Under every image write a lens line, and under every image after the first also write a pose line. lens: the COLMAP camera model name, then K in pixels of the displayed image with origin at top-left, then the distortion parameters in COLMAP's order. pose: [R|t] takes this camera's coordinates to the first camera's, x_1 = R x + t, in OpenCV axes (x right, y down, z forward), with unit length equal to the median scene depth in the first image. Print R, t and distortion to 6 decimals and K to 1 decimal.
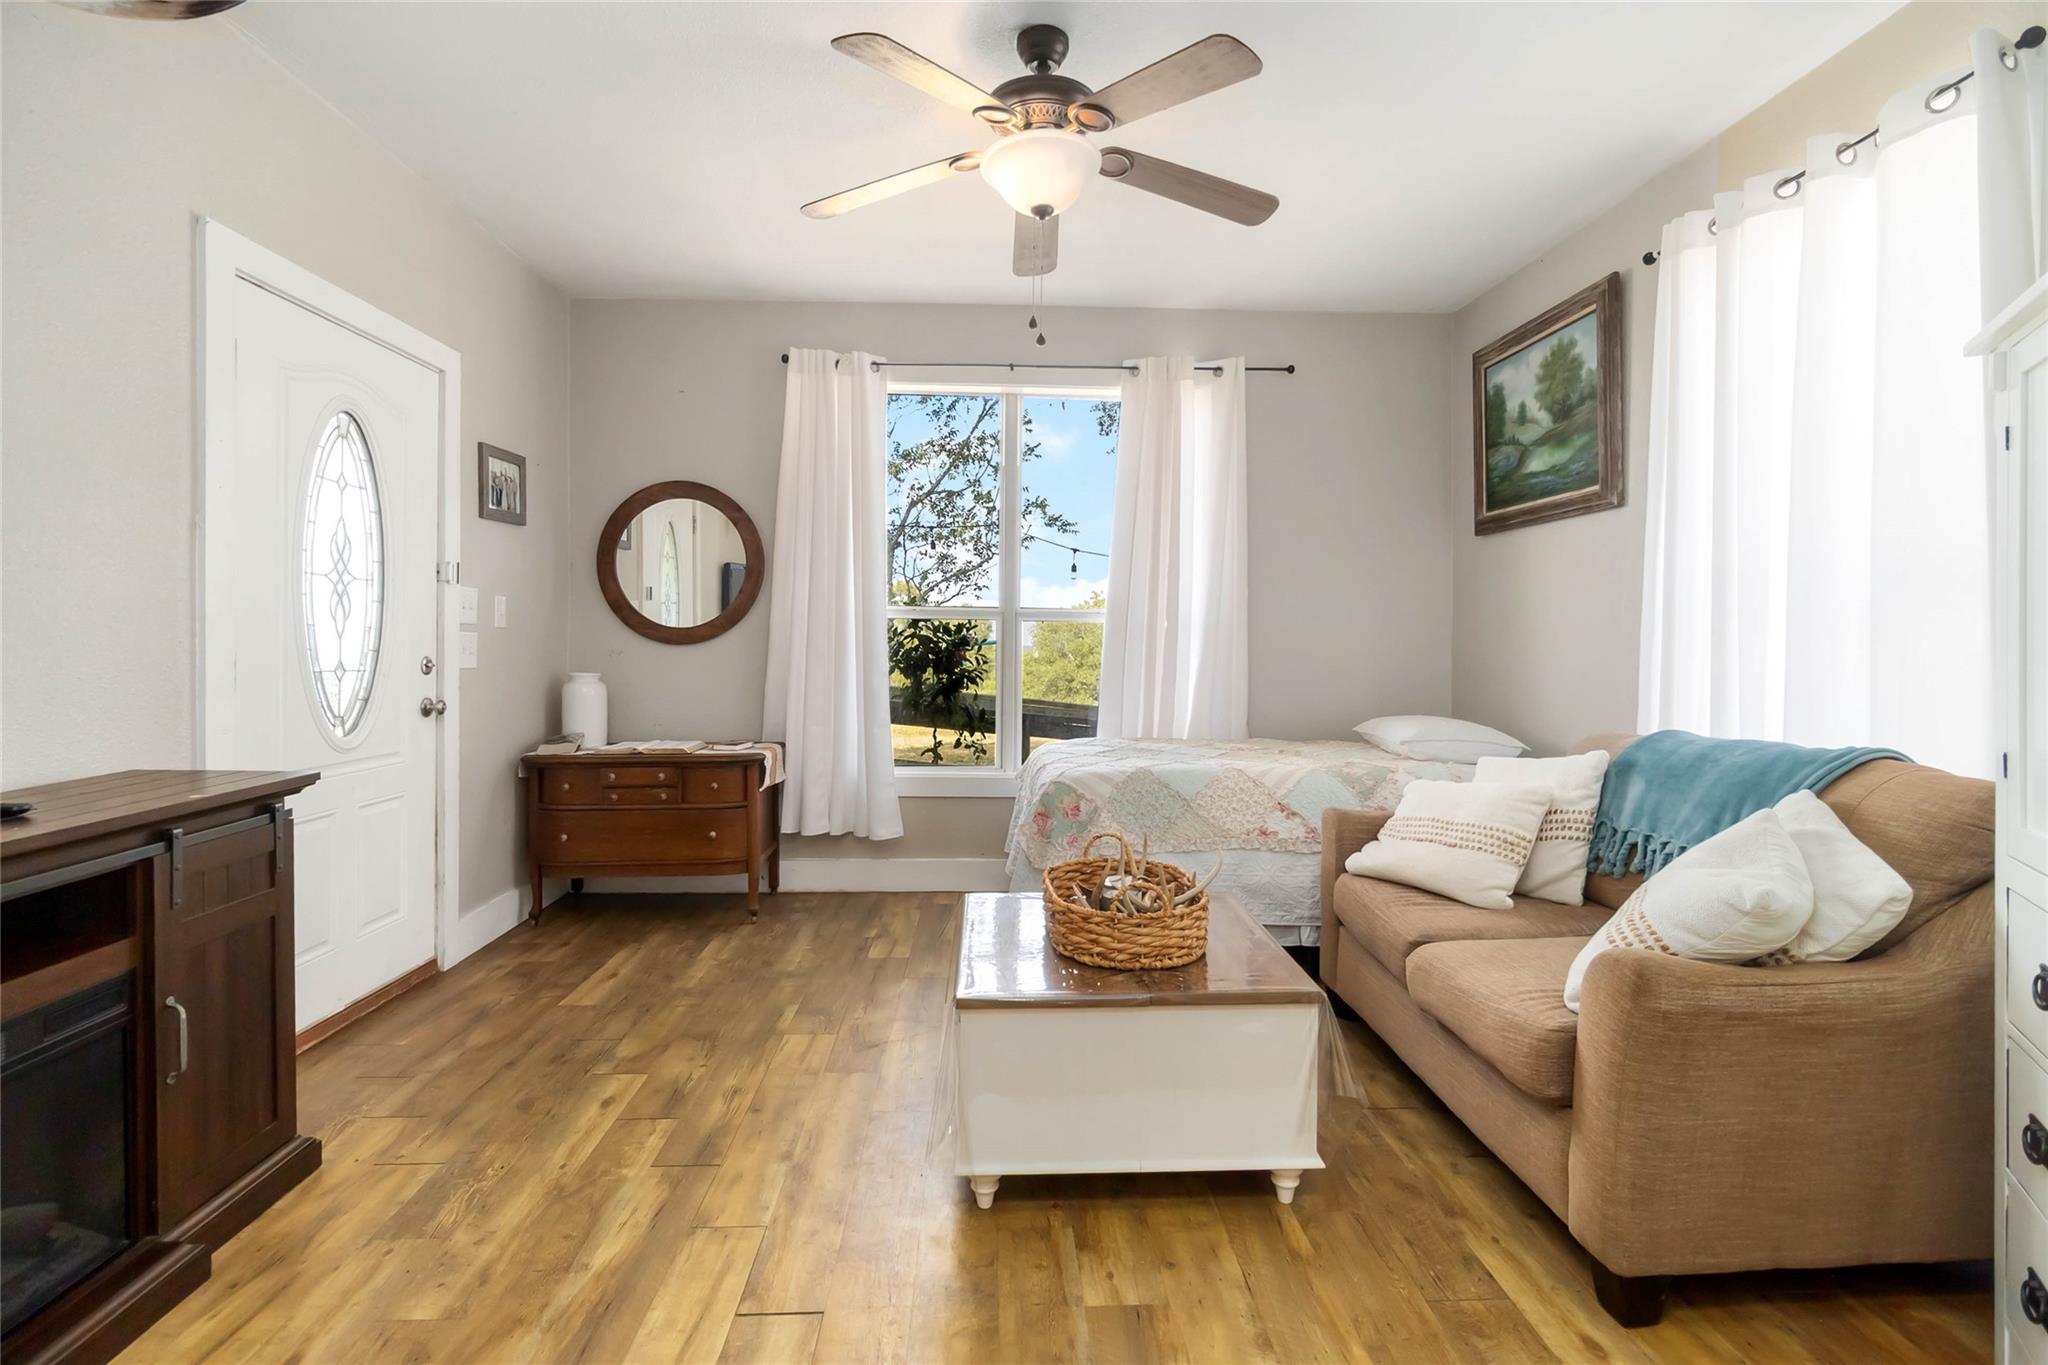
lens RADIAL K [[965.9, 0, 1034.3], [0, 965.9, 644.5], [0, 0, 1]] dist [0.006490, 0.000658]
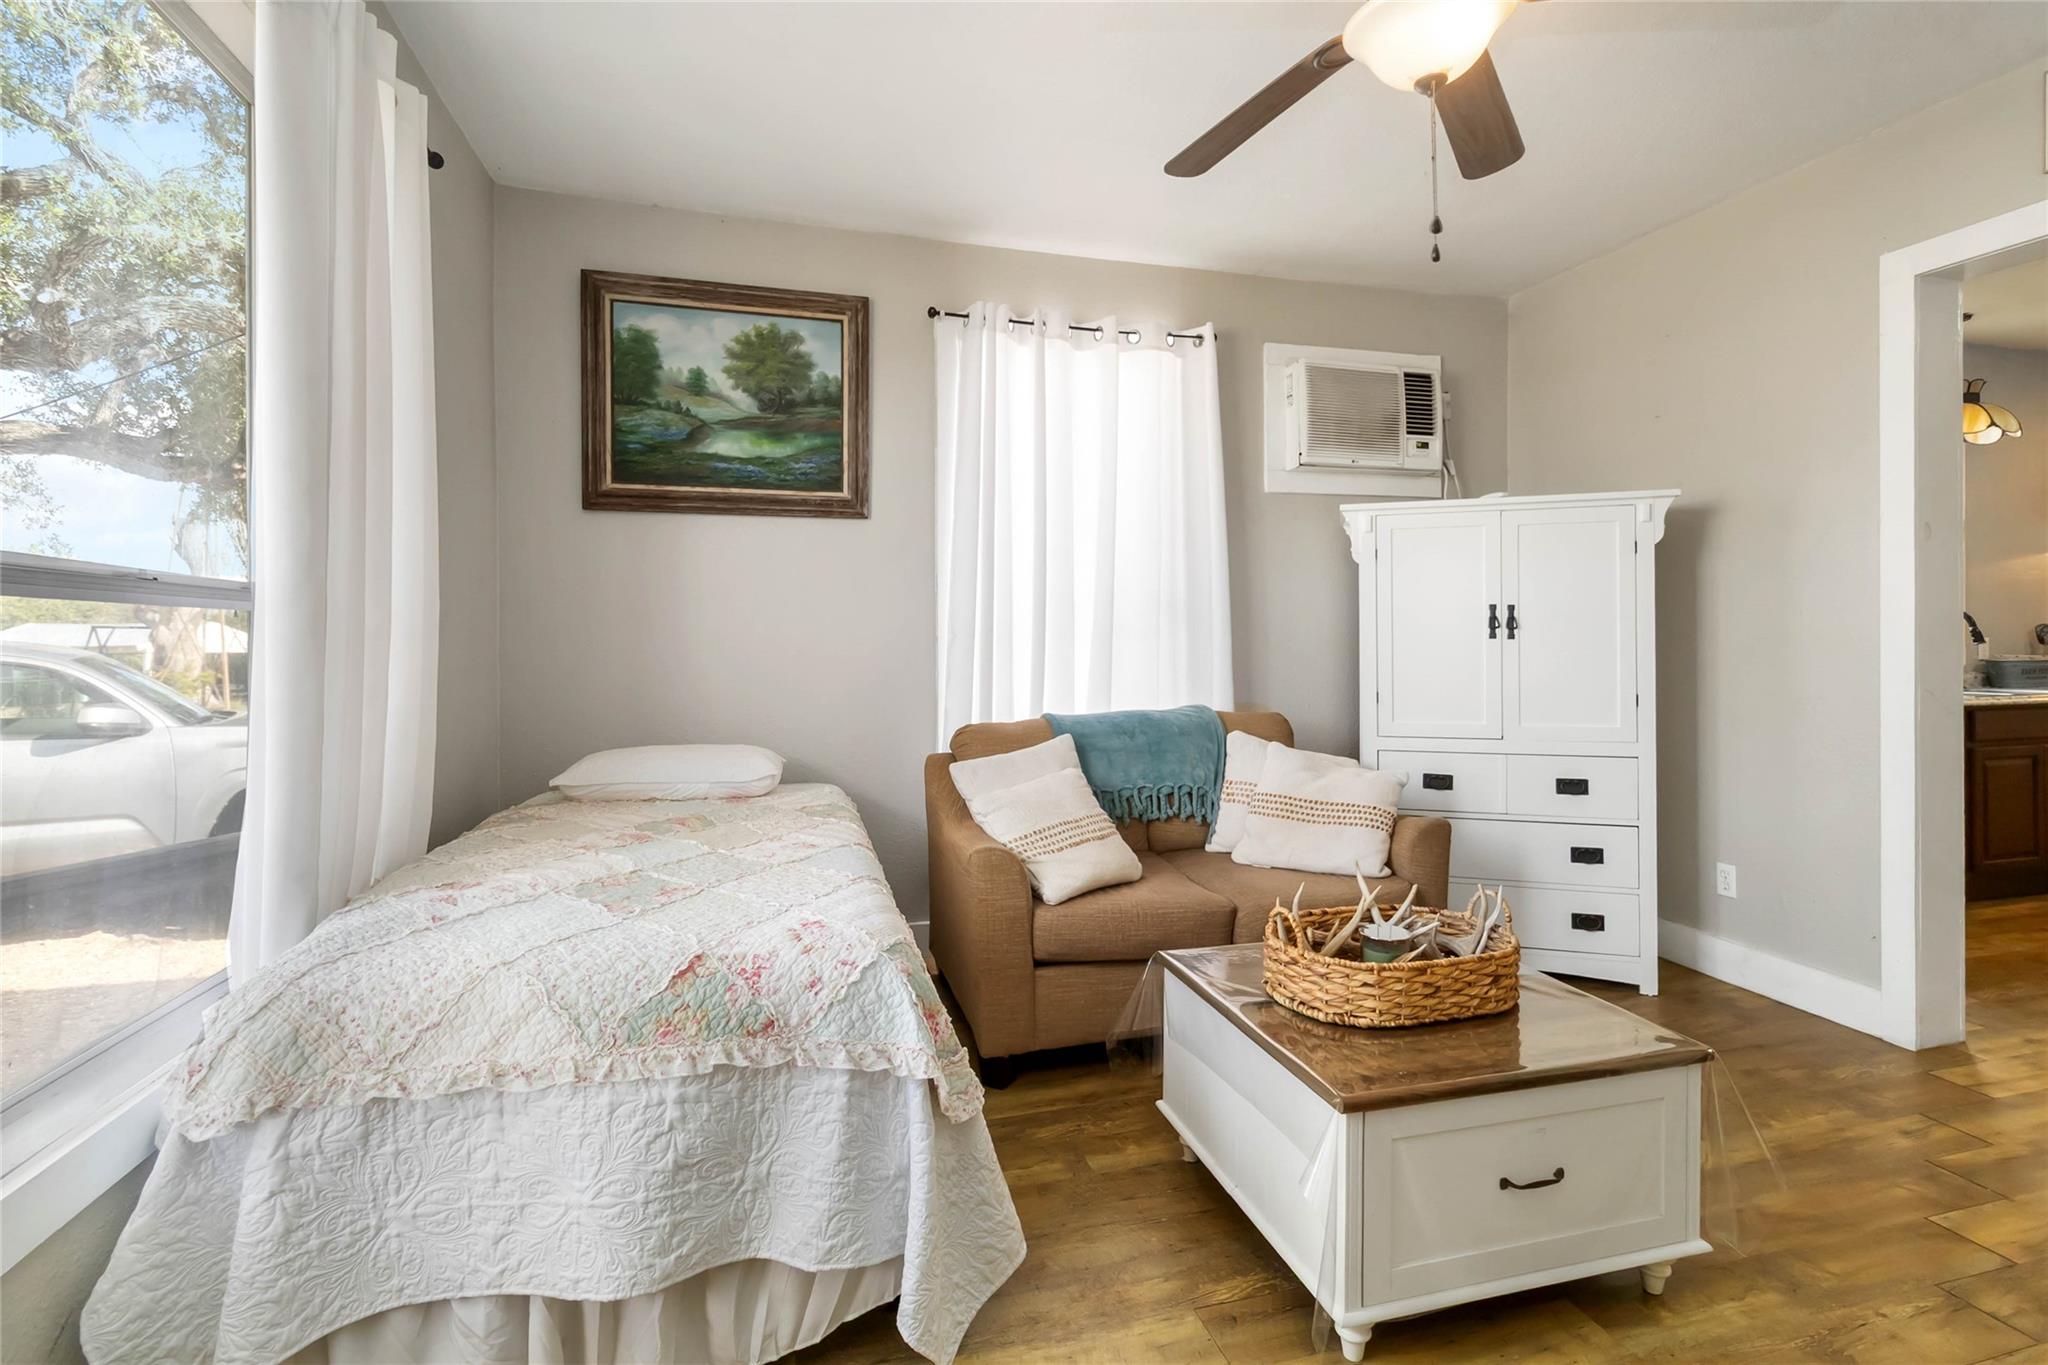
lens RADIAL K [[965.9, 0, 1032.6], [0, 965.9, 645.2], [0, 0, 1]] dist [0.006490, 0.000658]
pose [[-0.208641, -0.011050, 0.977930, -0.421982], [0.003188, 0.999923, 0.011979, -0.013549], [-0.977987, 0.005617, -0.208590, 0.925144]]
